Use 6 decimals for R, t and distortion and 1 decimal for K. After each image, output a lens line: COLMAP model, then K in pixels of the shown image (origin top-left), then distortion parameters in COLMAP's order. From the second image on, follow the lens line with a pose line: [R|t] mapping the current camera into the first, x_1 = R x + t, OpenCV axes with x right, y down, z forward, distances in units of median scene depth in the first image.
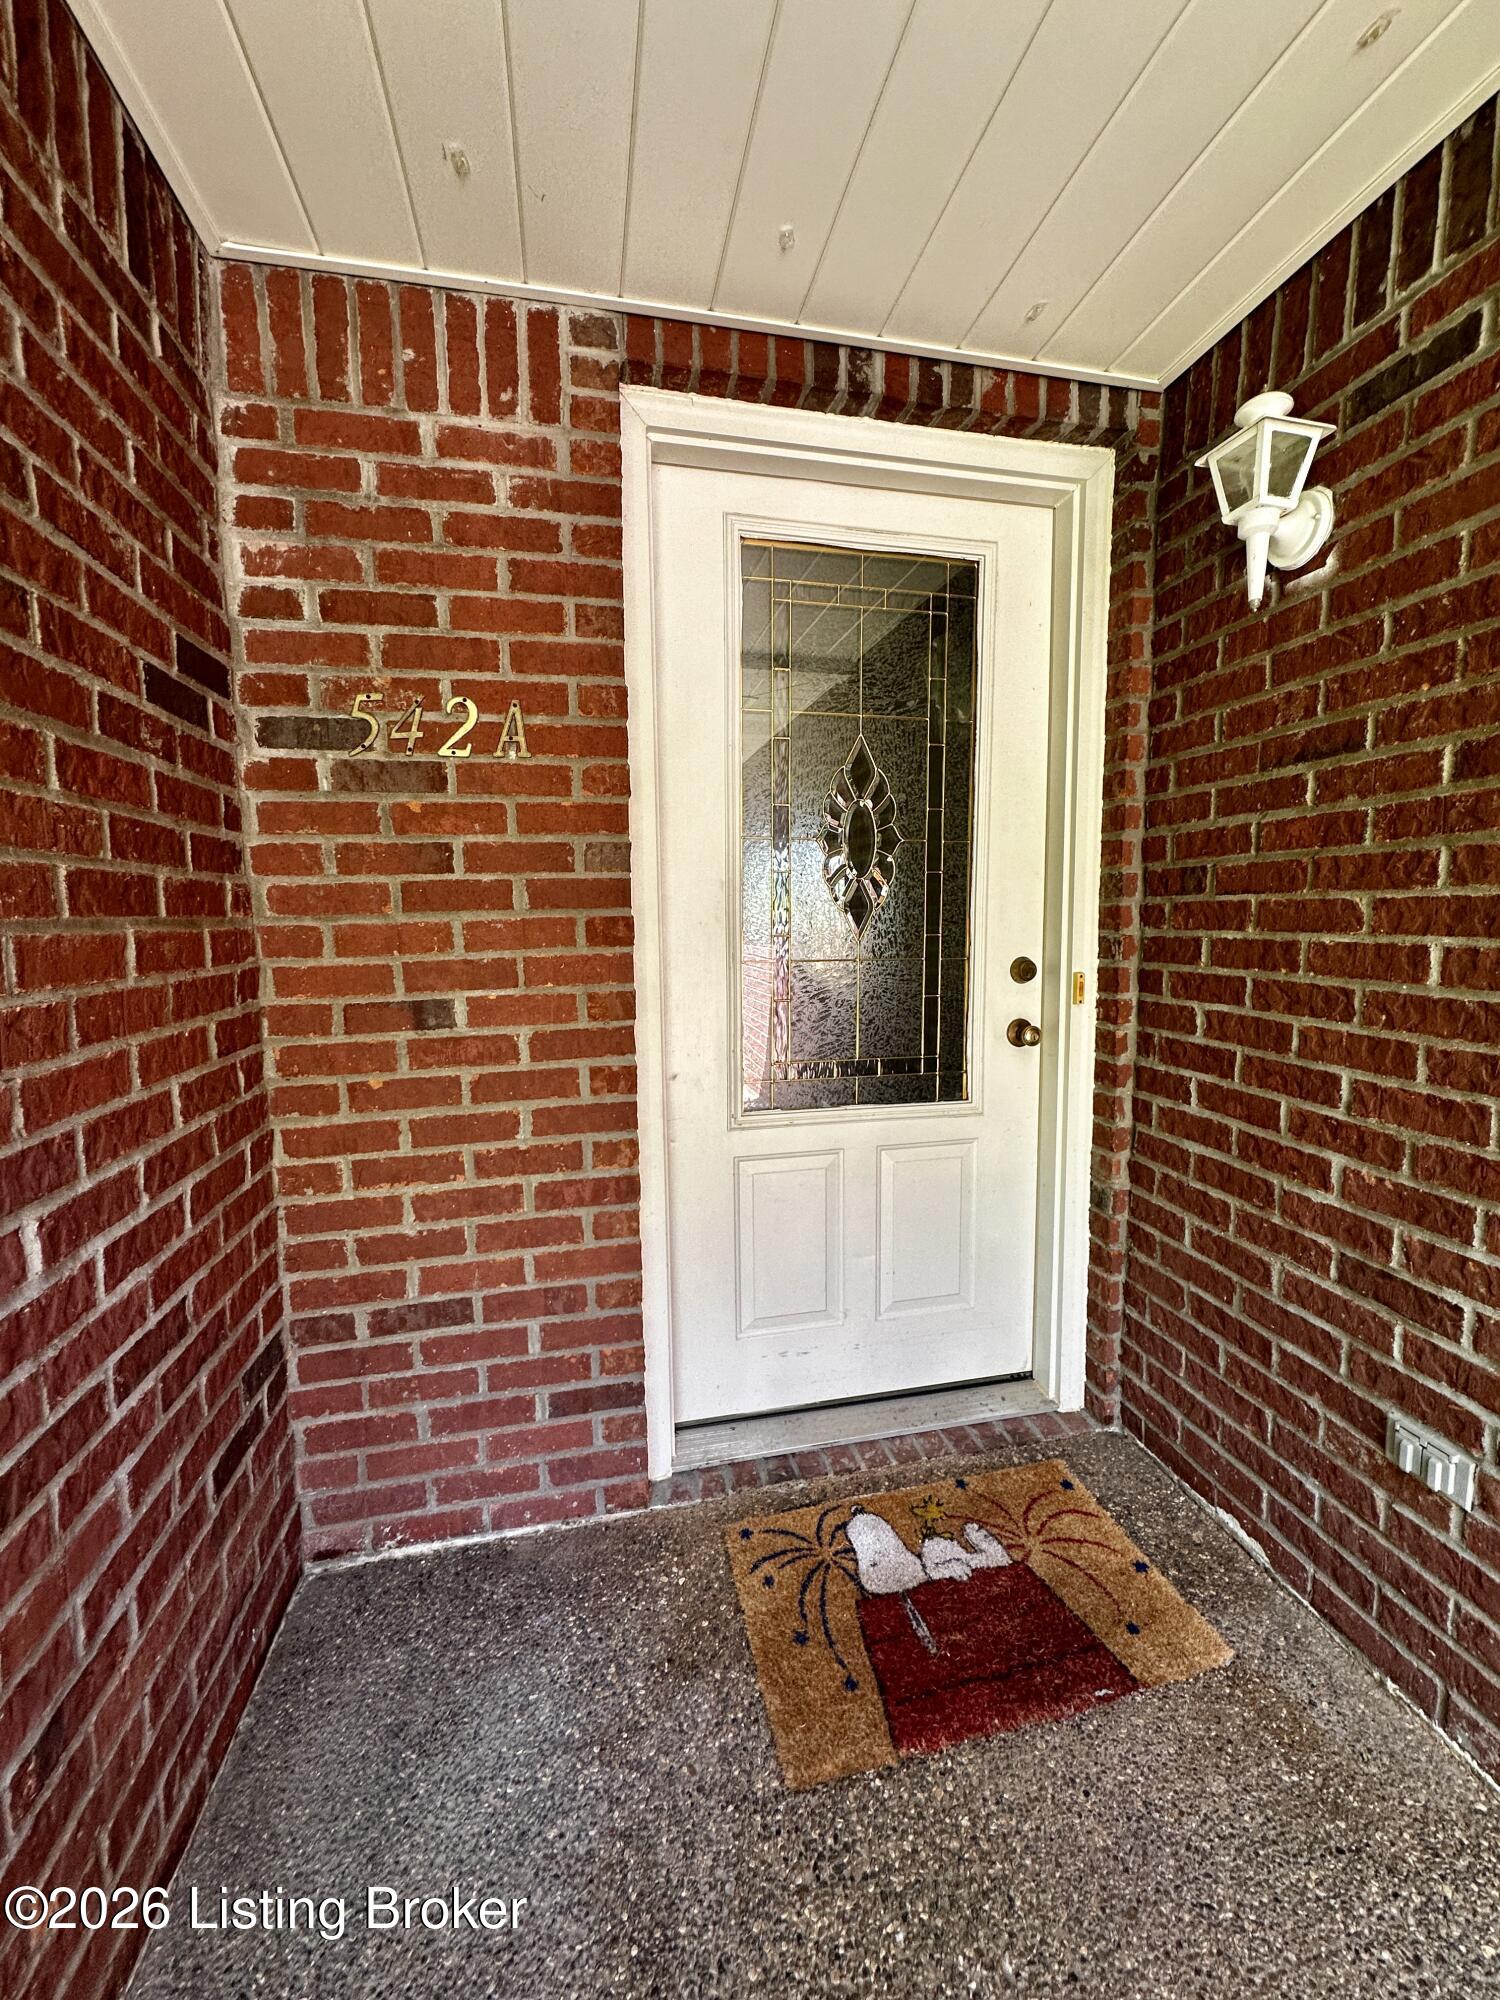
lens RADIAL K [[801.6, 0, 746.4], [0, 801.6, 993.6], [0, 0, 1]] dist [-0.003856, 0.000855]
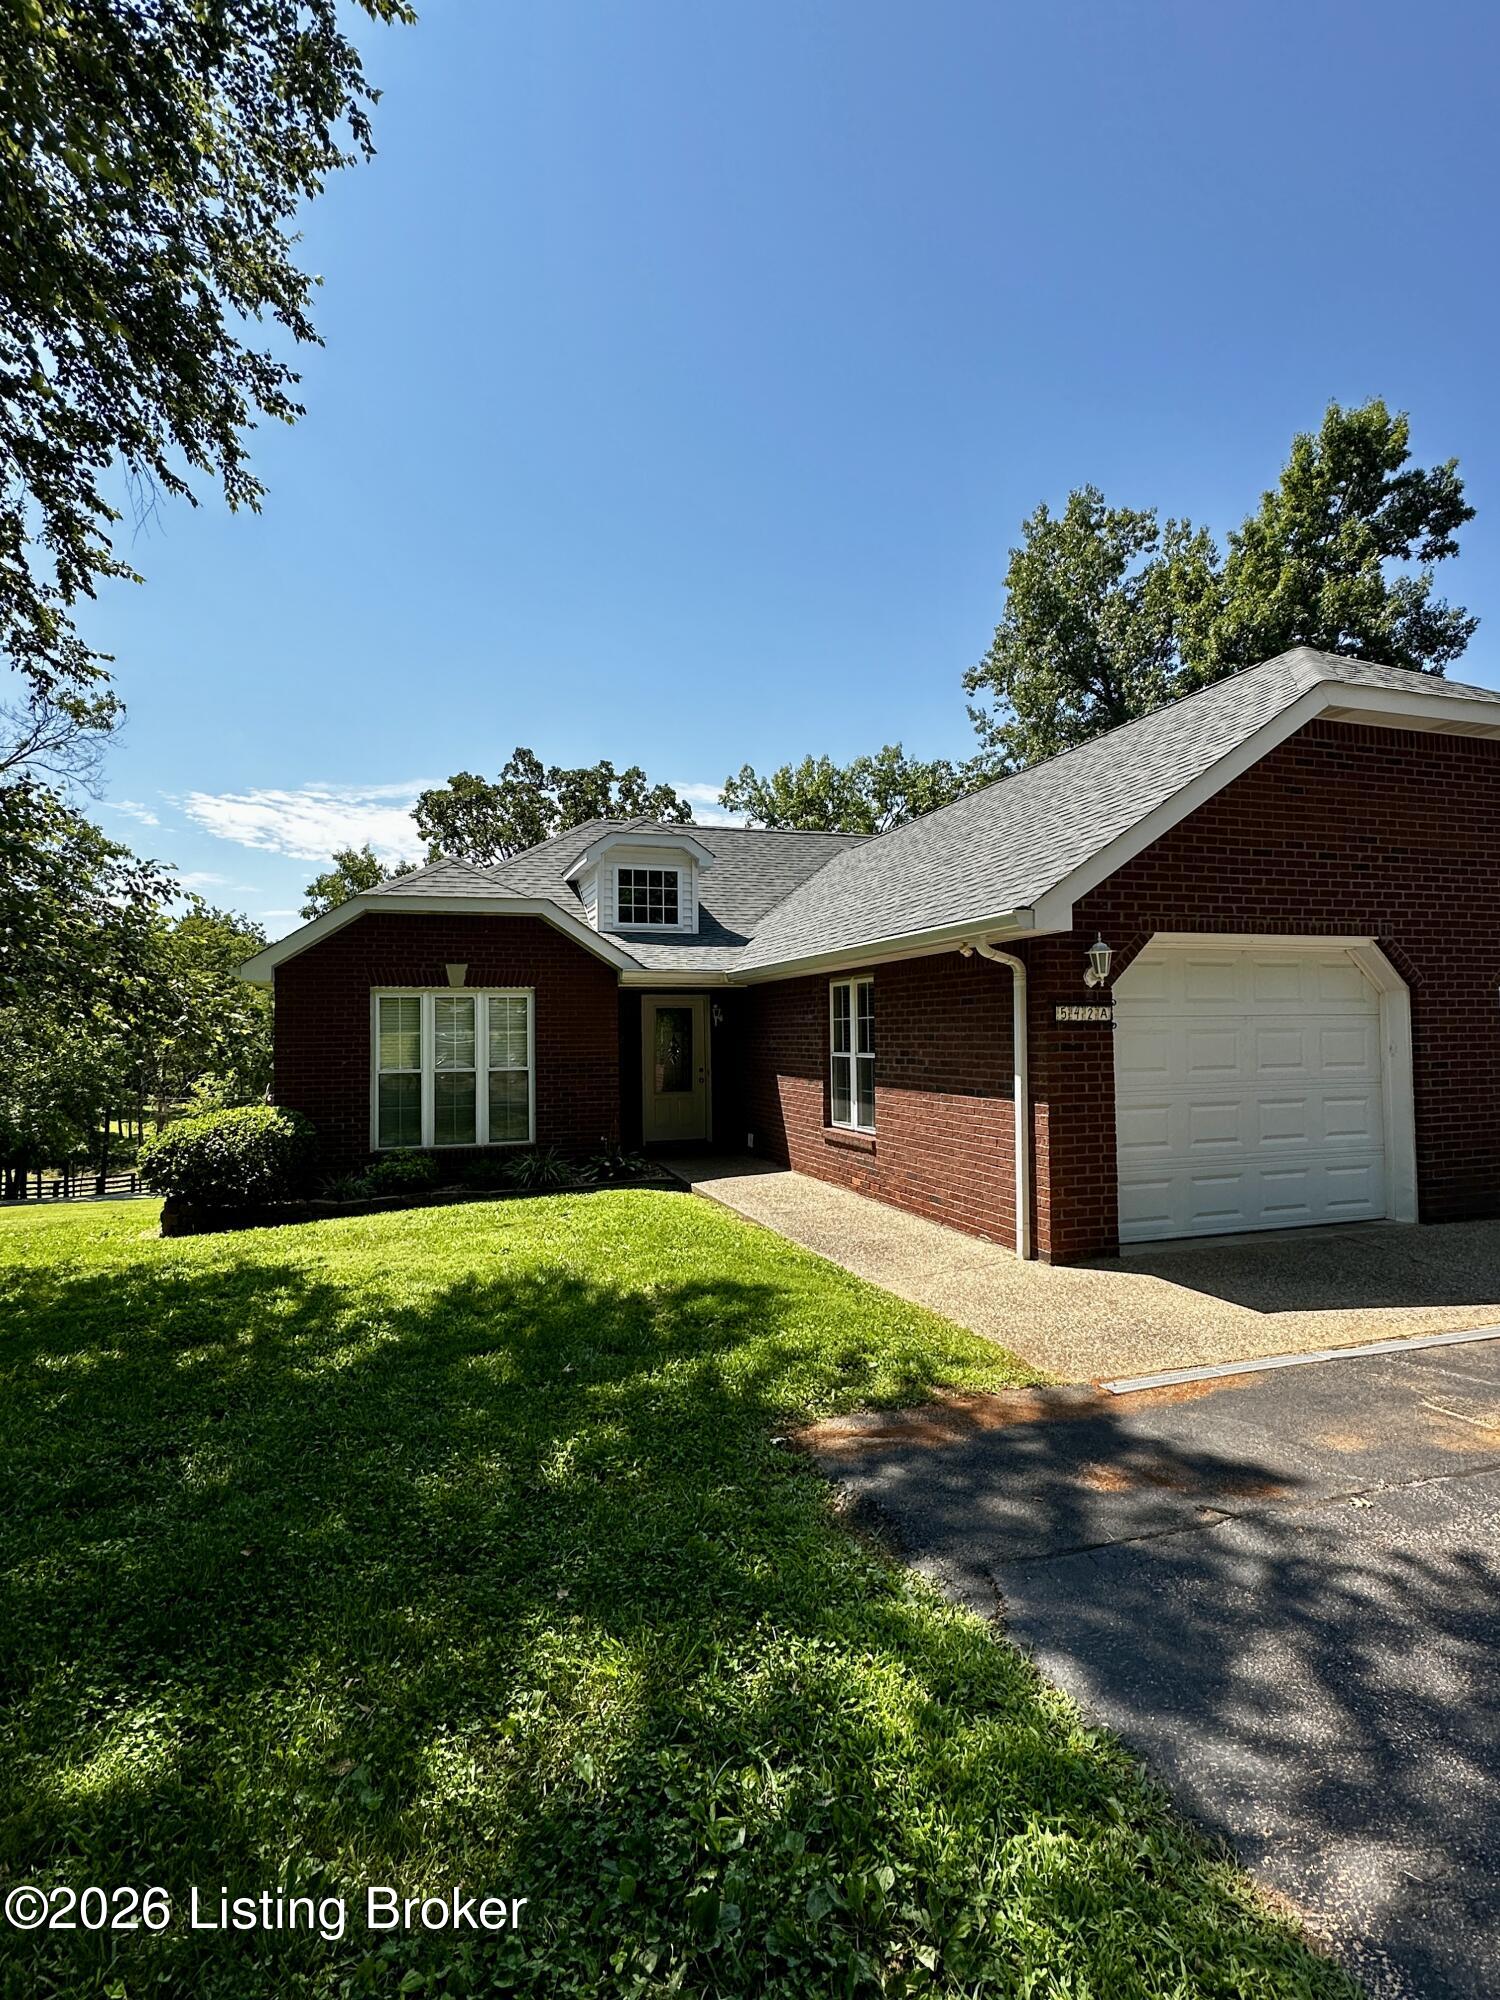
lens RADIAL K [[989.4, 0, 745.6], [0, 989.4, 996.9], [0, 0, 1]] dist [0.002042, -0.001810]
pose [[0.994314, -0.000671, 0.106482, -0.155710], [0.015459, 0.990296, -0.138115, 0.573424], [-0.105356, 0.138976, 0.984676, -8.068692]]
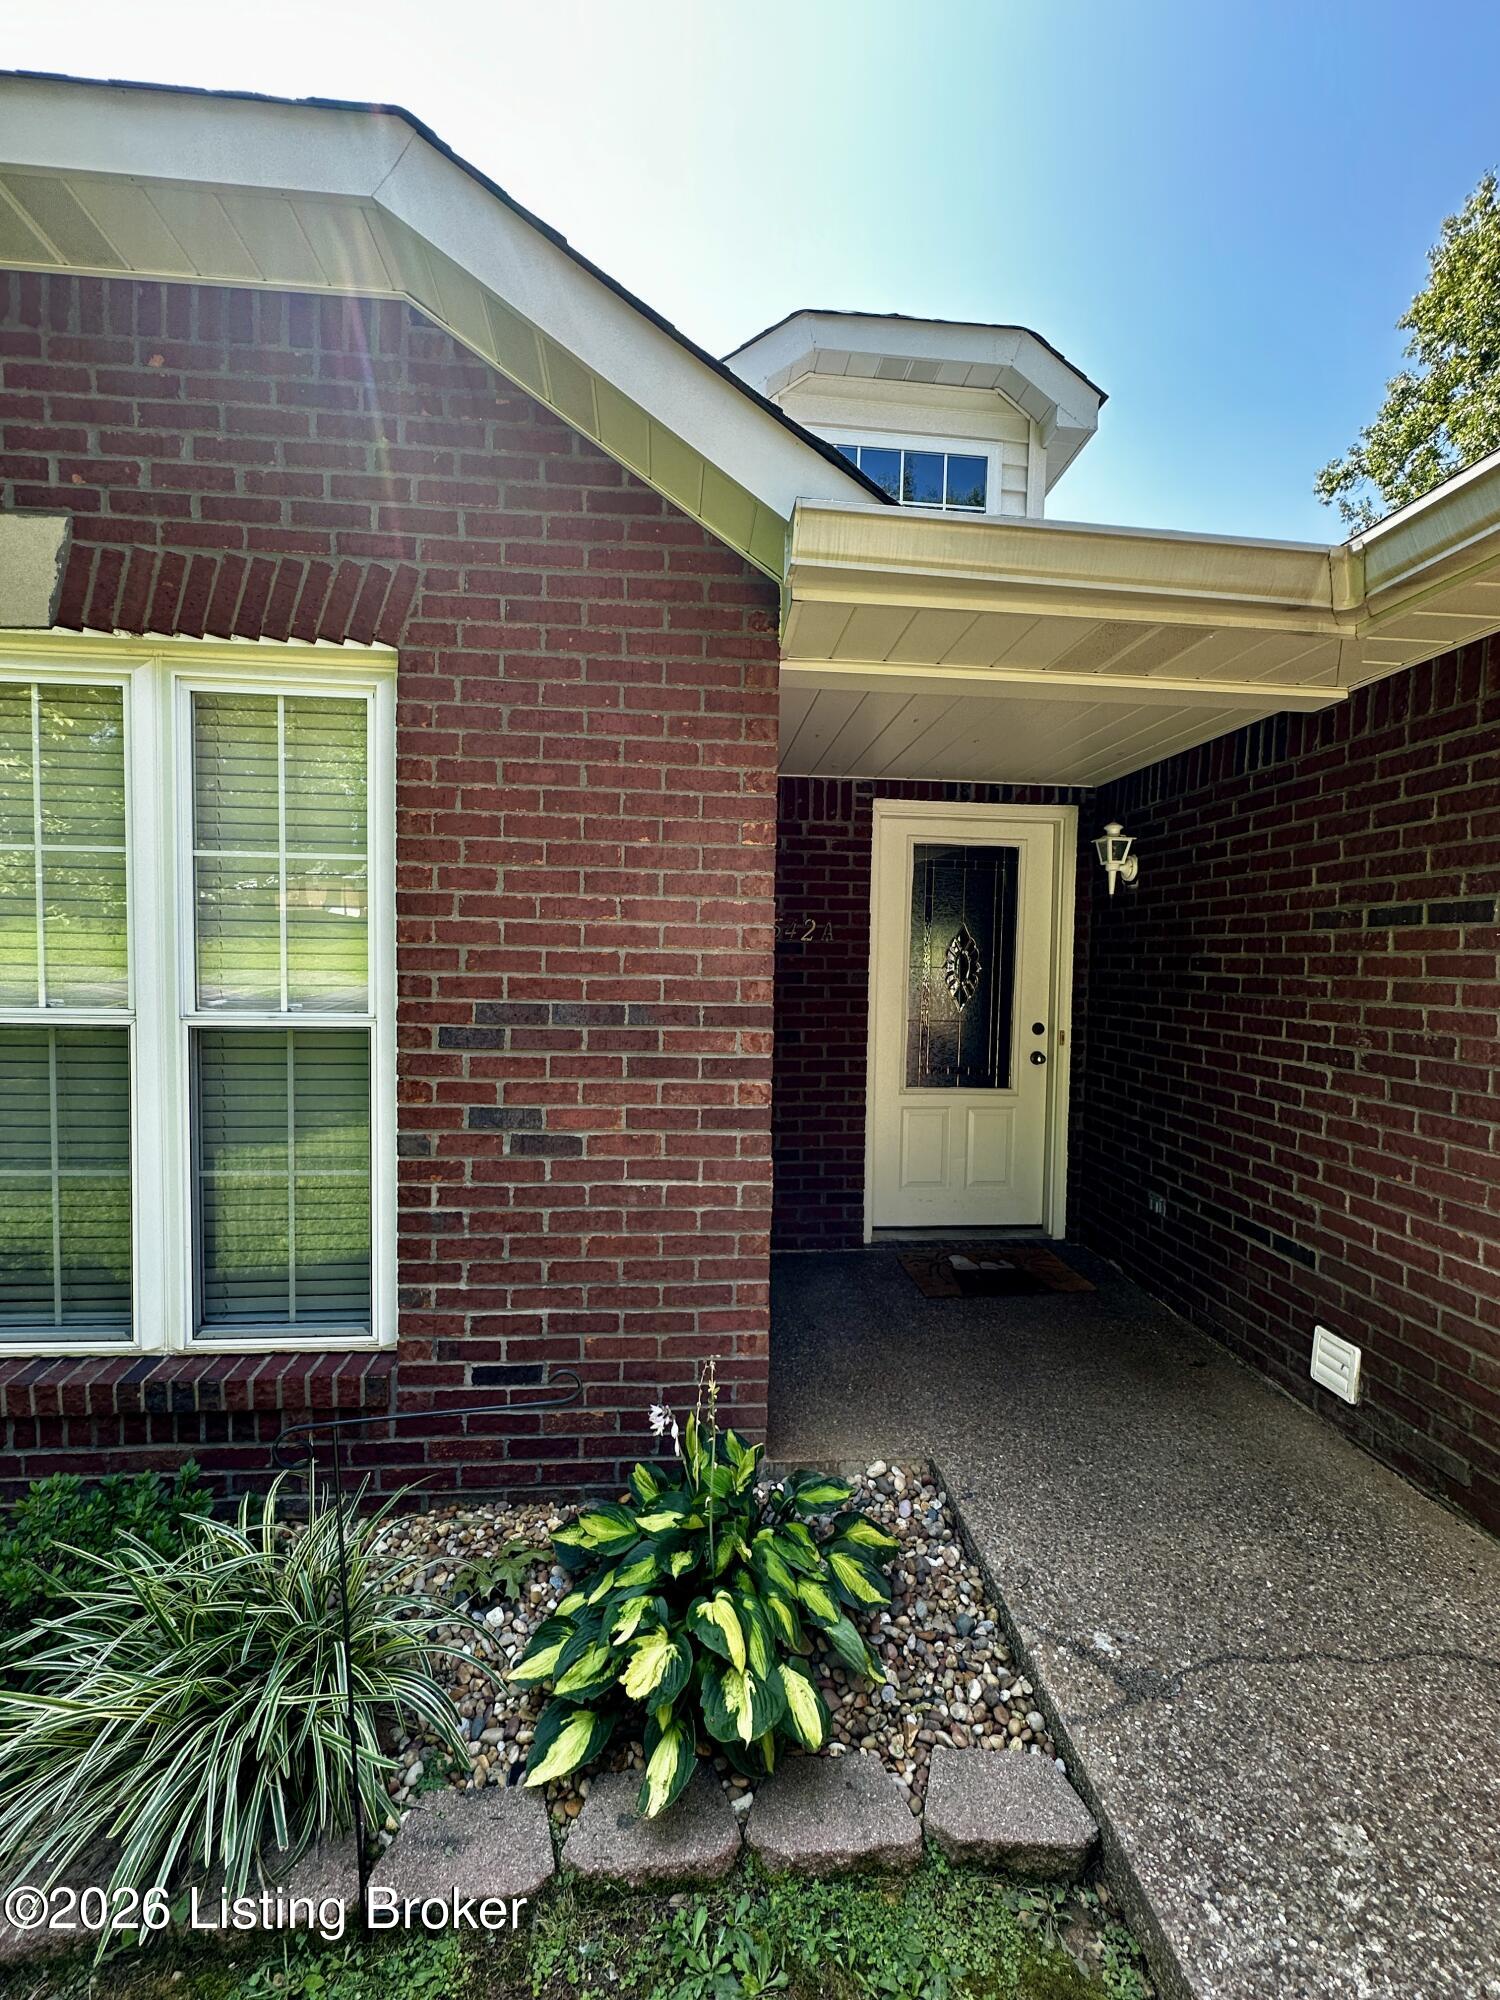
lens RADIAL K [[851.1, 0, 747.9], [0, 851.1, 999.2], [0, 0, 1]] dist [0.000873, 0.000021]
pose [[0.991970, 0.032222, -0.122302, -0.183229], [-0.039096, 0.997763, -0.054227, 0.055263], [0.120281, 0.058573, 0.991010, -1.649544]]
